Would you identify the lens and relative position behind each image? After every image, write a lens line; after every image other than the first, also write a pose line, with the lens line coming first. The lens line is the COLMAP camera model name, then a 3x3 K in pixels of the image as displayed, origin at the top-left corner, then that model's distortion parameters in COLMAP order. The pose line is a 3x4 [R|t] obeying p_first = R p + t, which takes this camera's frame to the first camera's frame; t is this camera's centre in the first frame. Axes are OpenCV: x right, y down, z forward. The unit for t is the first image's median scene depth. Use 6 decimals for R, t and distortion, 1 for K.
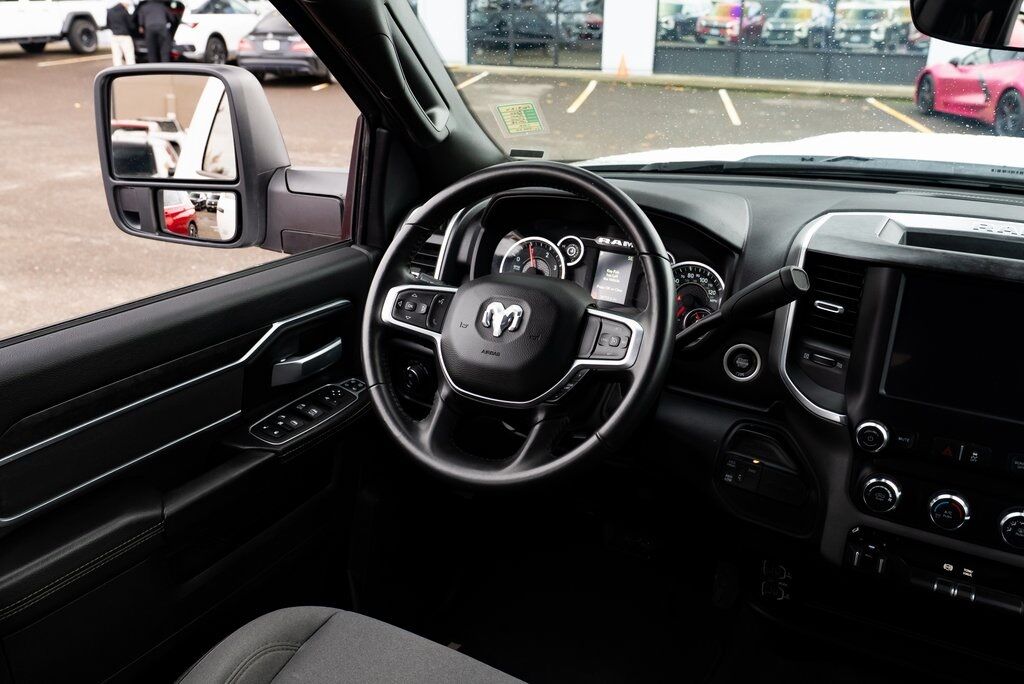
lens RADIAL K [[899.8, 0, 512.0], [0, 899.8, 342.0], [0, 0, 1]] dist [-0.013454, 0.025565]
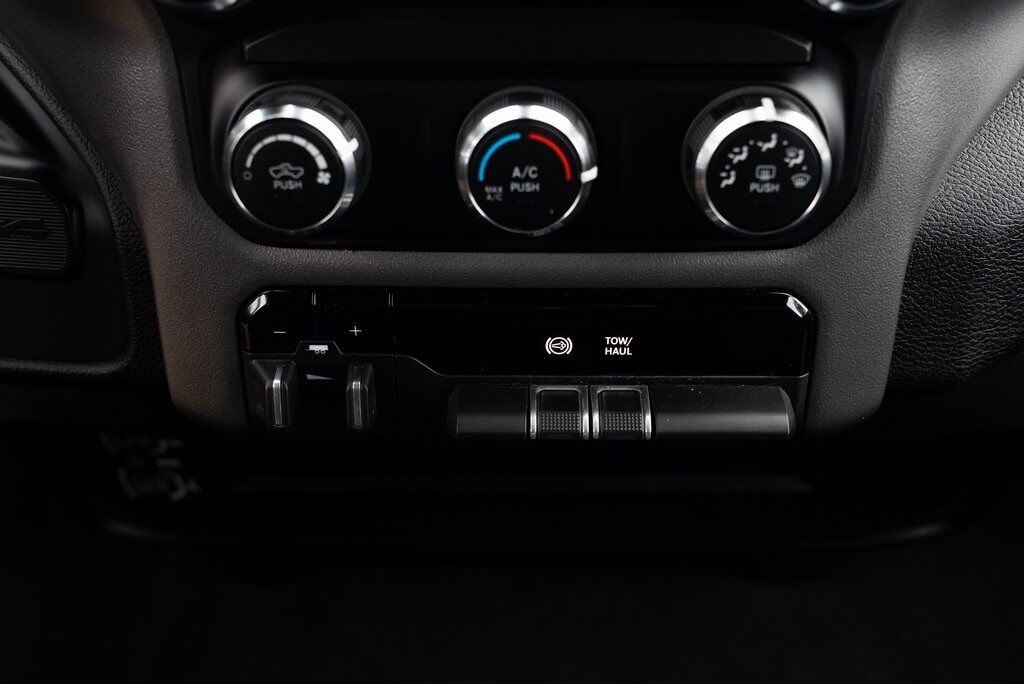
lens RADIAL K [[1199.7, 0, 512.0], [0, 1199.7, 342.0], [0, 0, 1]] dist [0.001949, -0.005296]
pose [[0.877819, -0.303973, 0.370181, 0.247248], [0.186371, 0.928685, 0.320640, 0.089711], [-0.441248, -0.212473, 0.871869, 0.501951]]
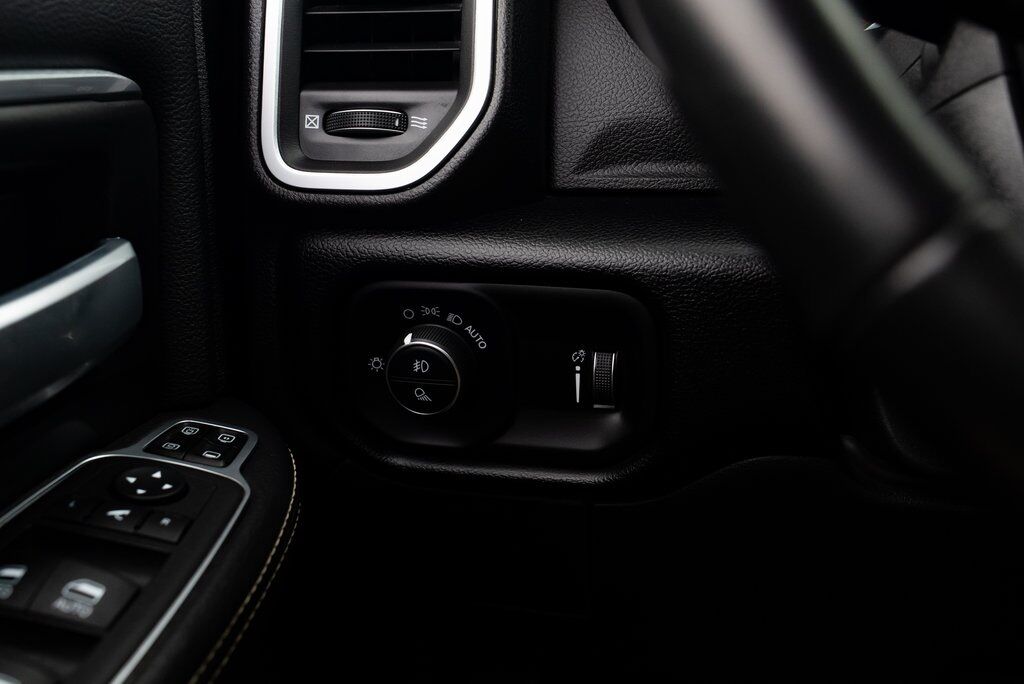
lens RADIAL K [[1056.4, 0, 512.0], [0, 1056.4, 342.0], [0, 0, 1]] dist [0.001592, 0.006574]
pose [[0.923122, -0.145659, 0.355850, -0.213042], [0.167755, 0.985314, -0.031863, 0.048640], [-0.345982, 0.089109, 0.934000, 0.775990]]
